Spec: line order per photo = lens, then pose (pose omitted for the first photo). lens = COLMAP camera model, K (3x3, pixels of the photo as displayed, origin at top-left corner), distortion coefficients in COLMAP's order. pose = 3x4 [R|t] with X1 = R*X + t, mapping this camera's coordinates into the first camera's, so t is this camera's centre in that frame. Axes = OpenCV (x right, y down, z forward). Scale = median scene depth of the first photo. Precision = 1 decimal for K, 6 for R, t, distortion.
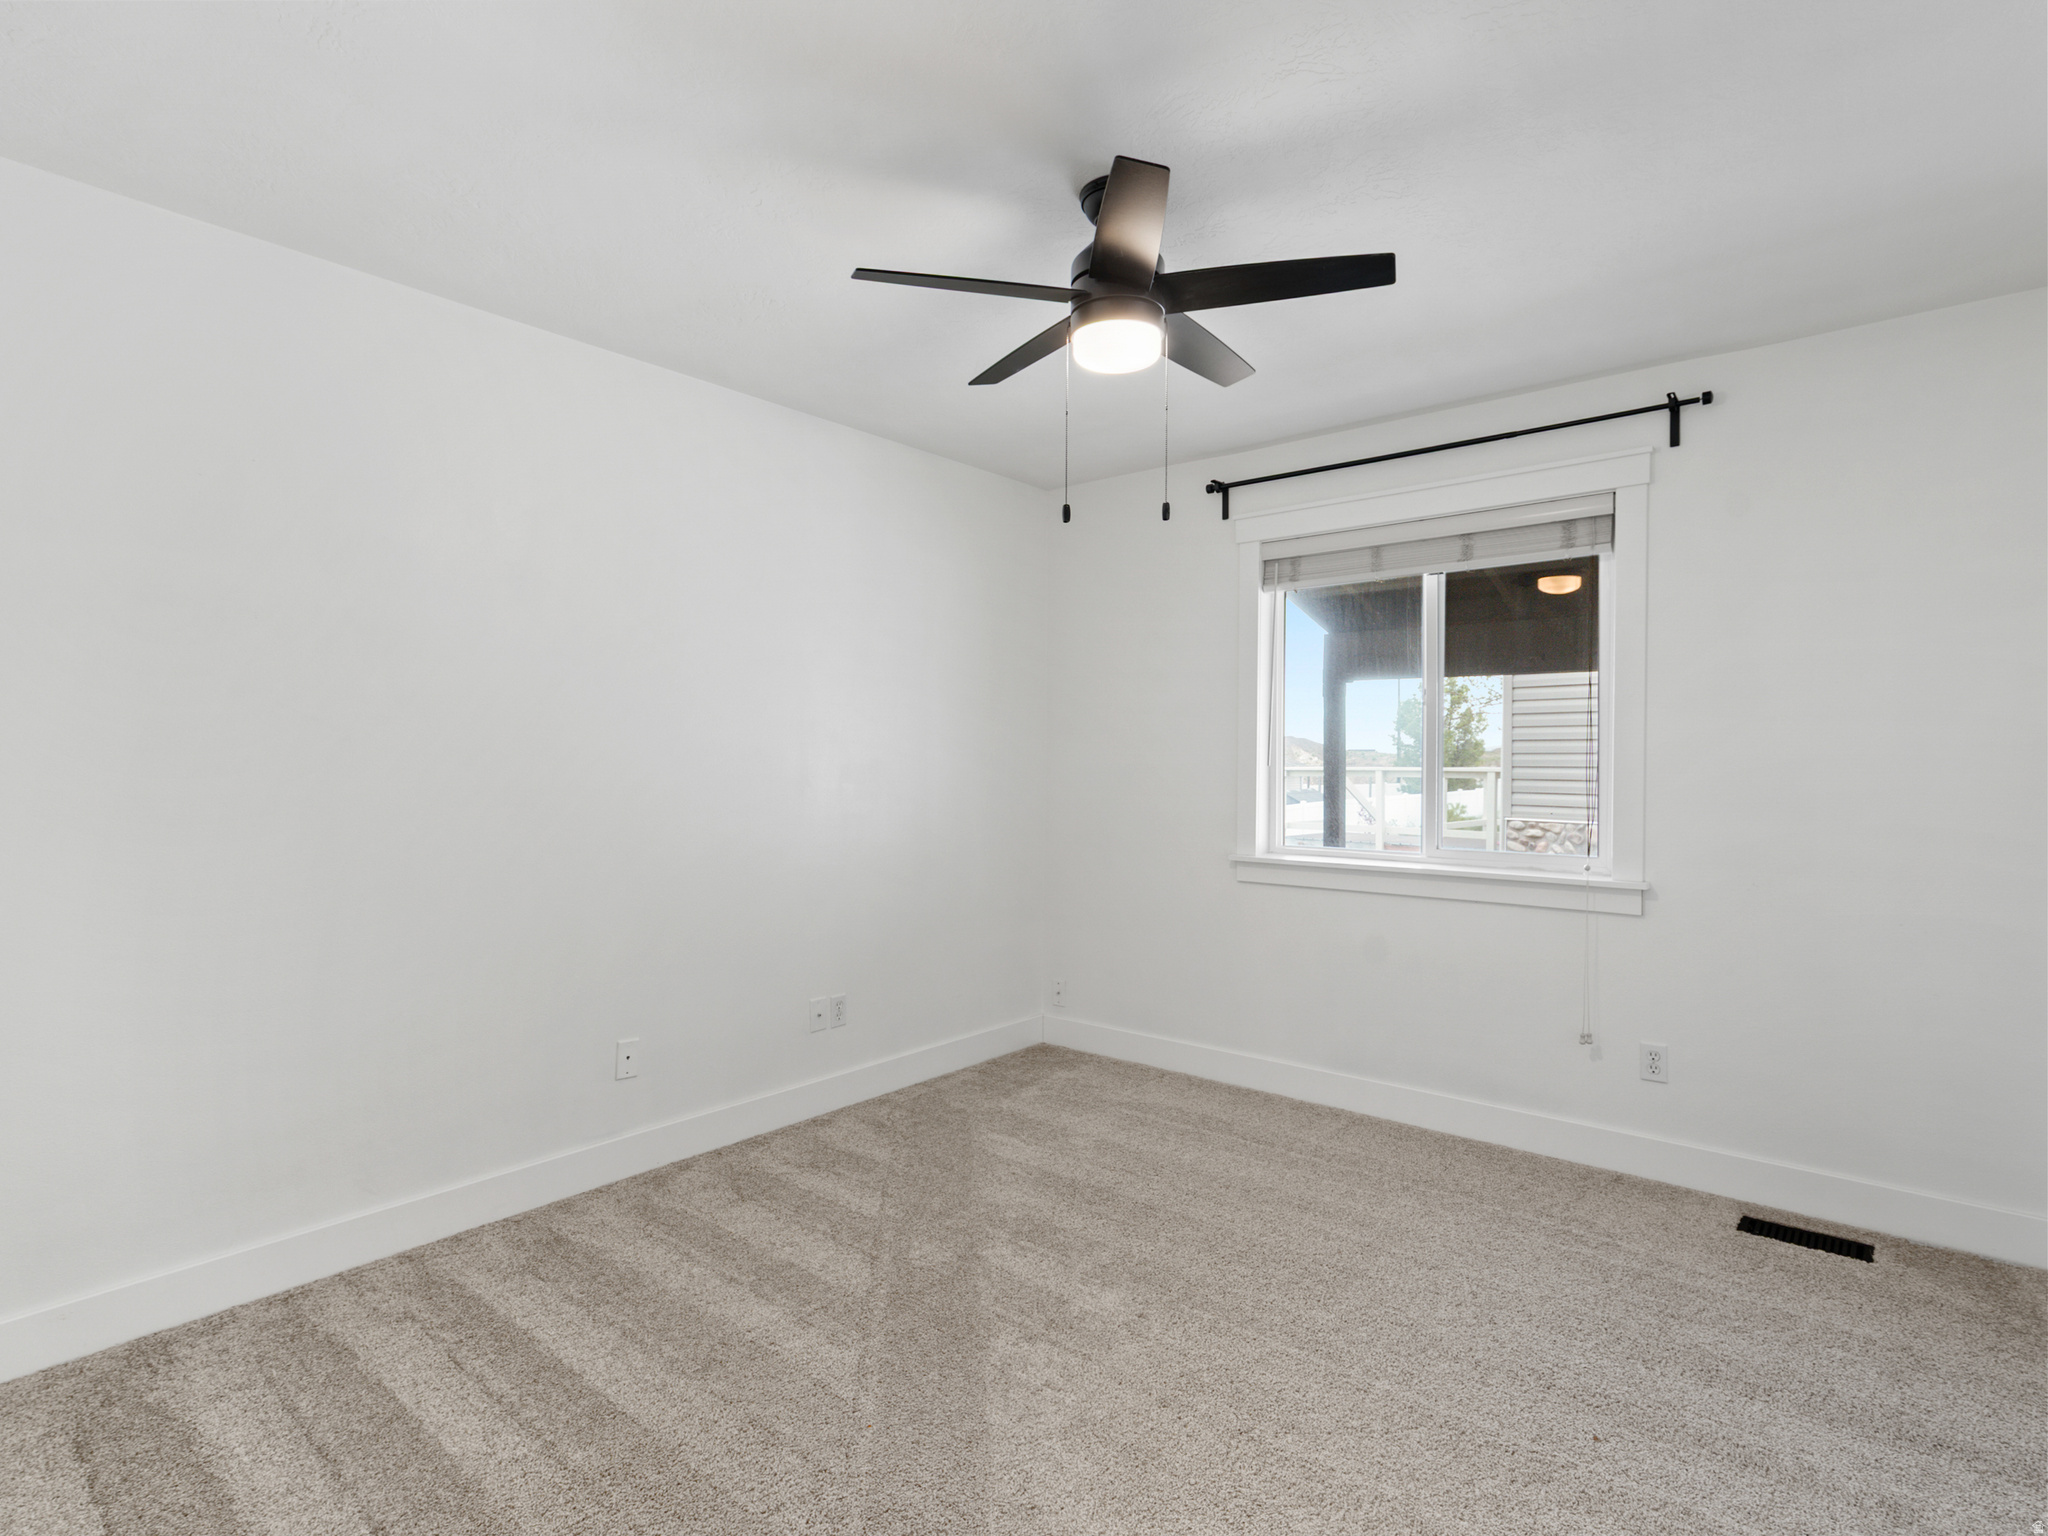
lens RADIAL K [[1049.4, 0, 1023.8], [0, 1049.4, 760.9], [0, 0, 1]] dist [-0.003739, 0.001457]
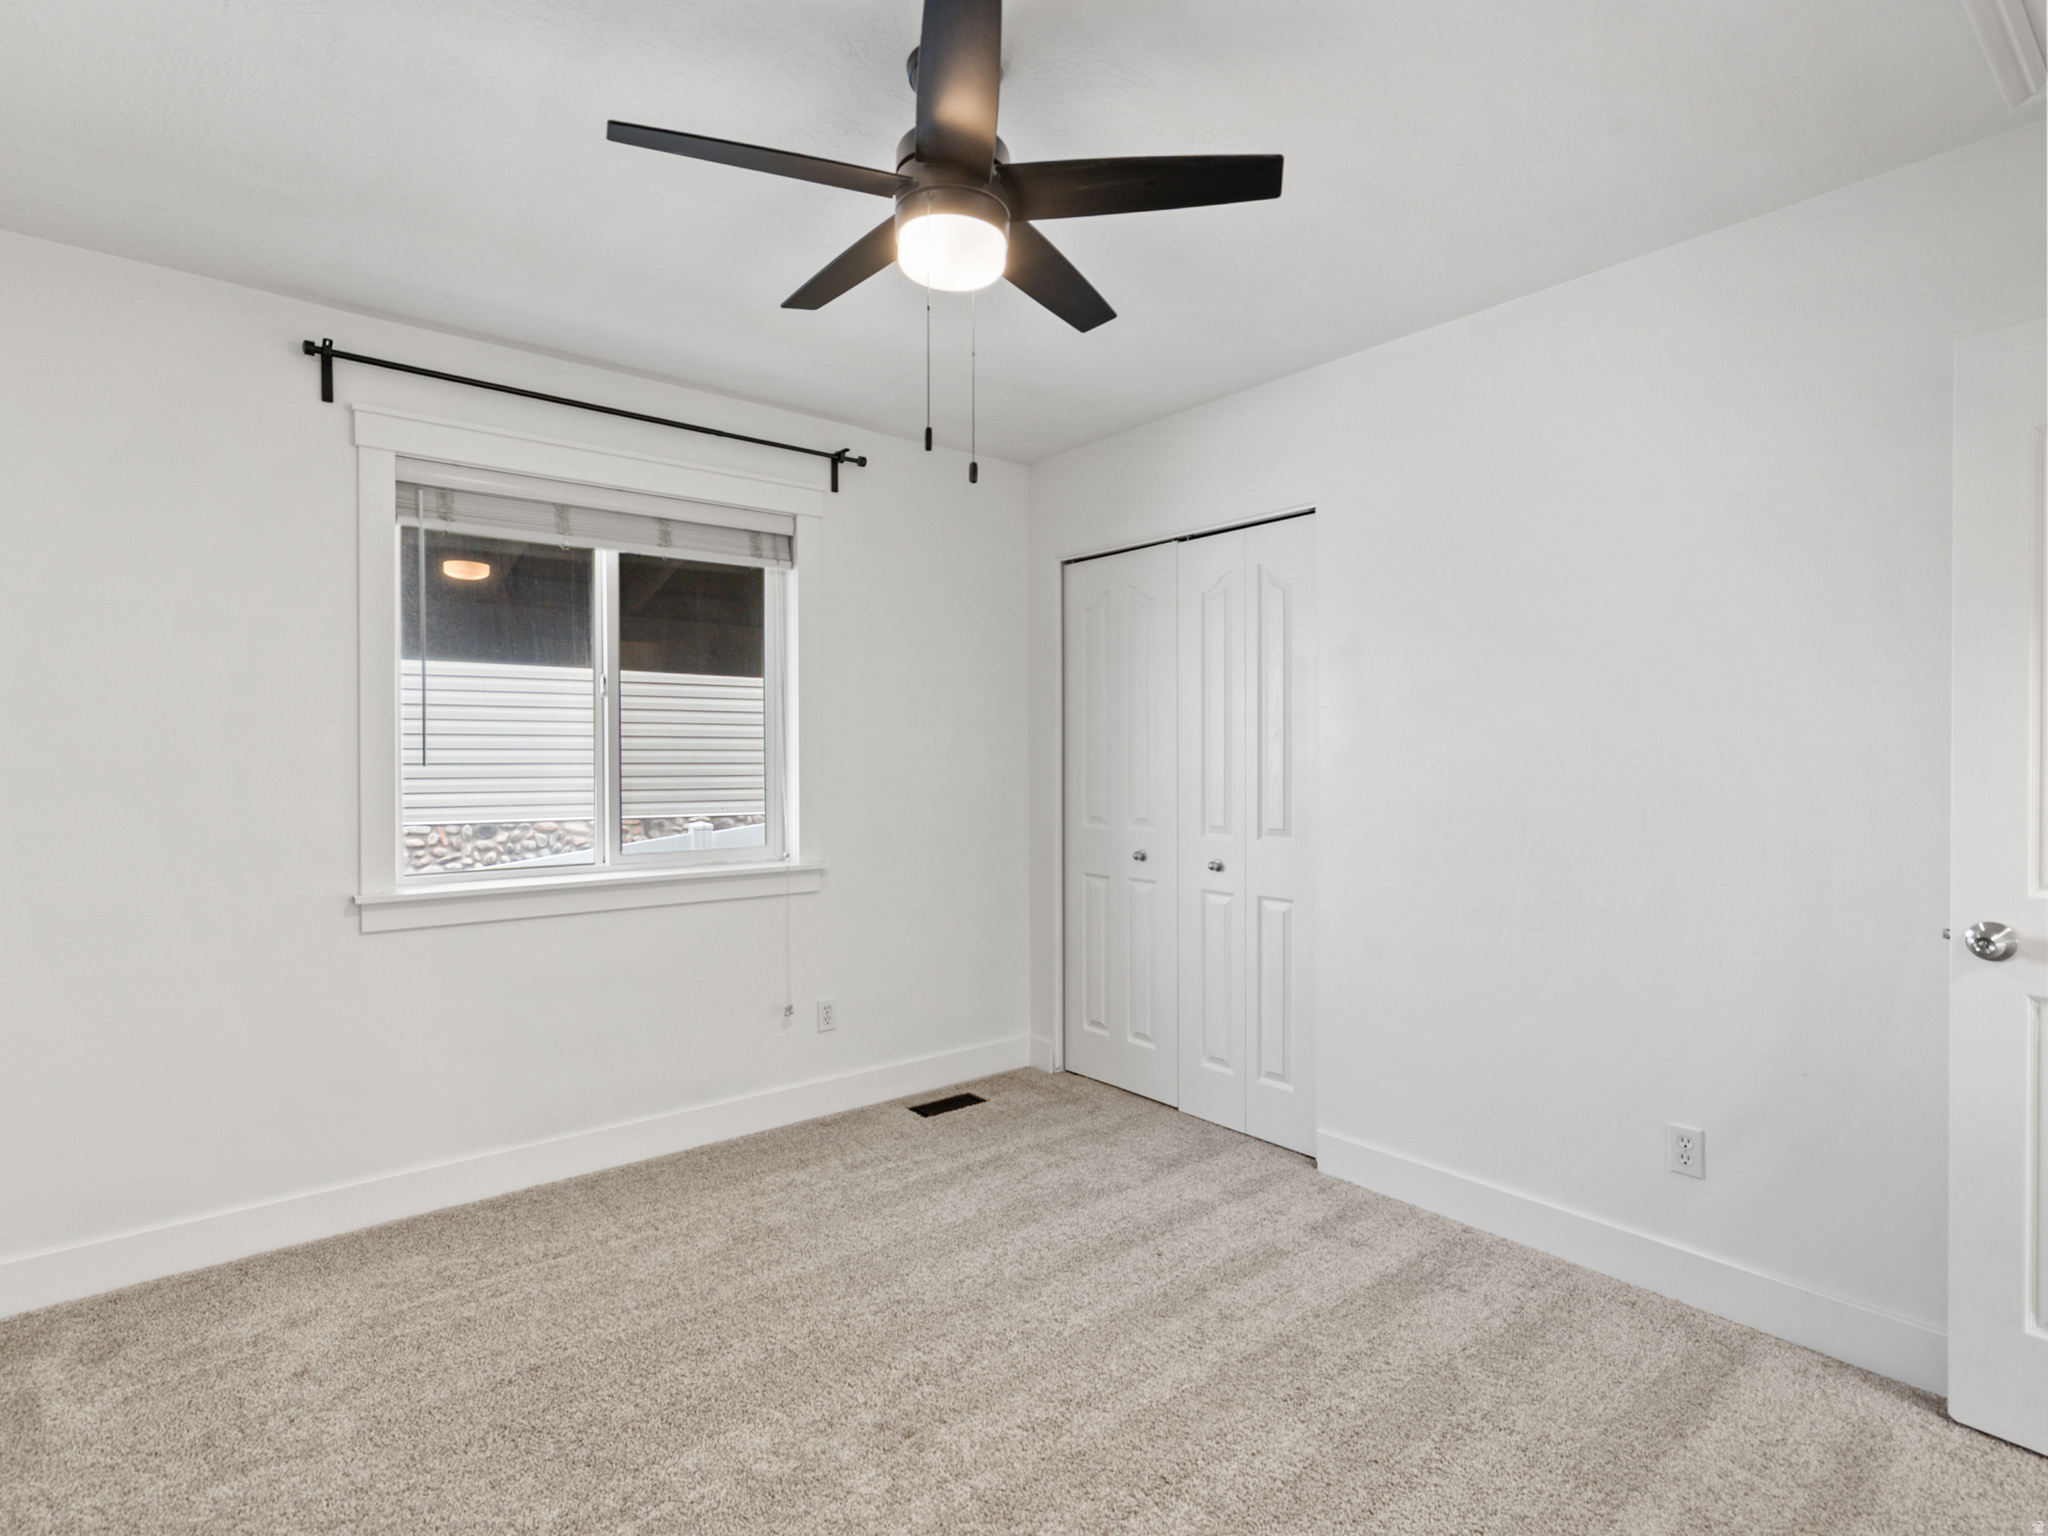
lens RADIAL K [[1049.4, 0, 1023.8], [0, 1049.4, 760.9], [0, 0, 1]] dist [-0.003739, 0.001457]
pose [[0.181669, -0.009988, 0.983309, -0.484256], [0.003478, 0.999949, 0.009514, -0.005642], [-0.983354, 0.001692, 0.181694, 0.542758]]
